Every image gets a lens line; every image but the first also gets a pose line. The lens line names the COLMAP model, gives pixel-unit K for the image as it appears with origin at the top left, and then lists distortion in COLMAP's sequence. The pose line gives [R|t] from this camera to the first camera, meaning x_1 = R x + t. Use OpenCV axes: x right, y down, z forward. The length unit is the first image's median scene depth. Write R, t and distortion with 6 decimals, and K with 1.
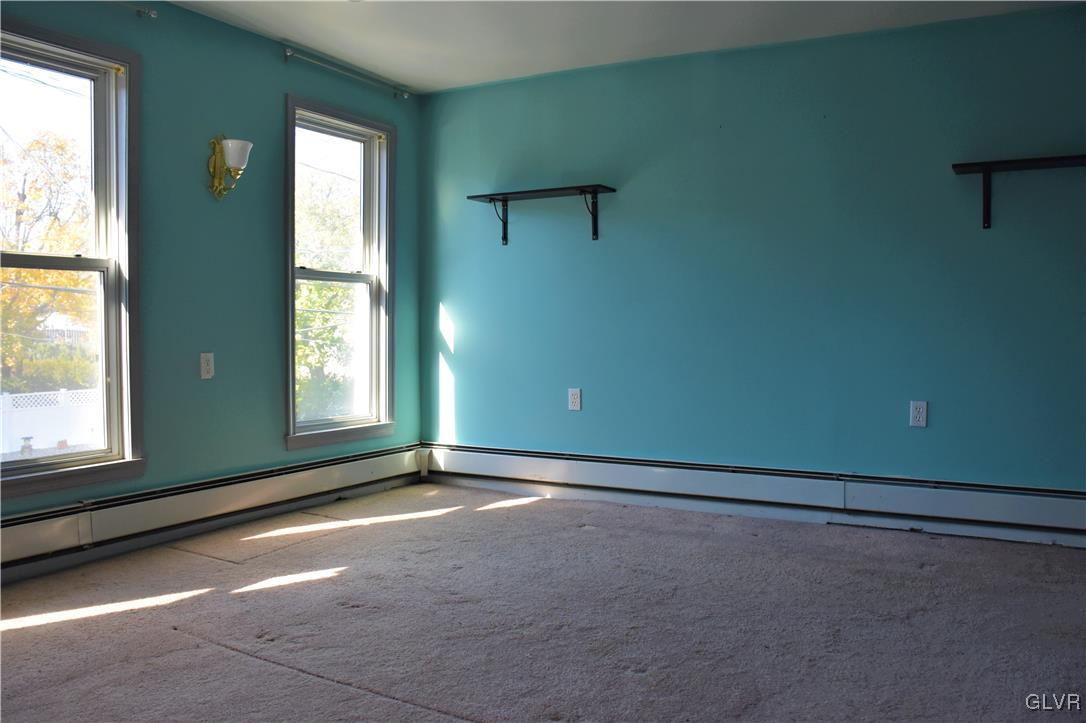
lens RADIAL K [[889.3, 0, 543.0], [0, 889.3, 361.5], [0, 0, 1]] dist [-0.115950, 0.002648]
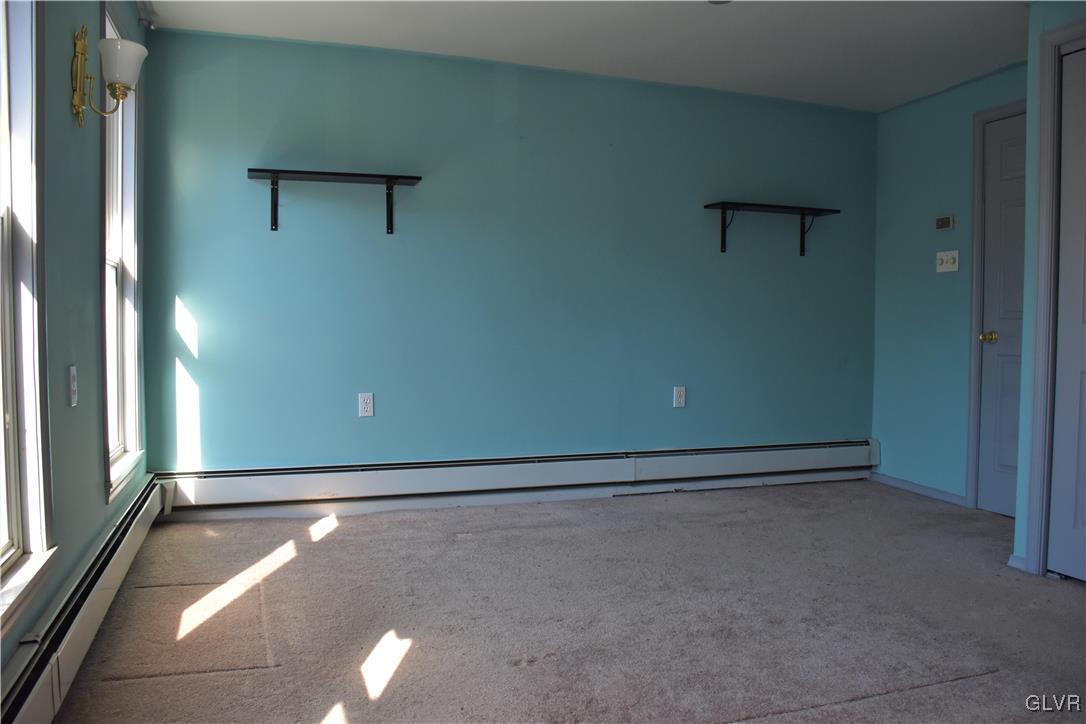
lens RADIAL K [[835.8, 0, 543.0], [0, 835.8, 362.0], [0, 0, 1]] dist [-0.099333, 0.011924]
pose [[0.667179, -0.026845, 0.744414, -0.492948], [0.024119, 0.999605, 0.014431, -0.010063], [-0.744507, 0.008327, 0.667563, 0.292468]]
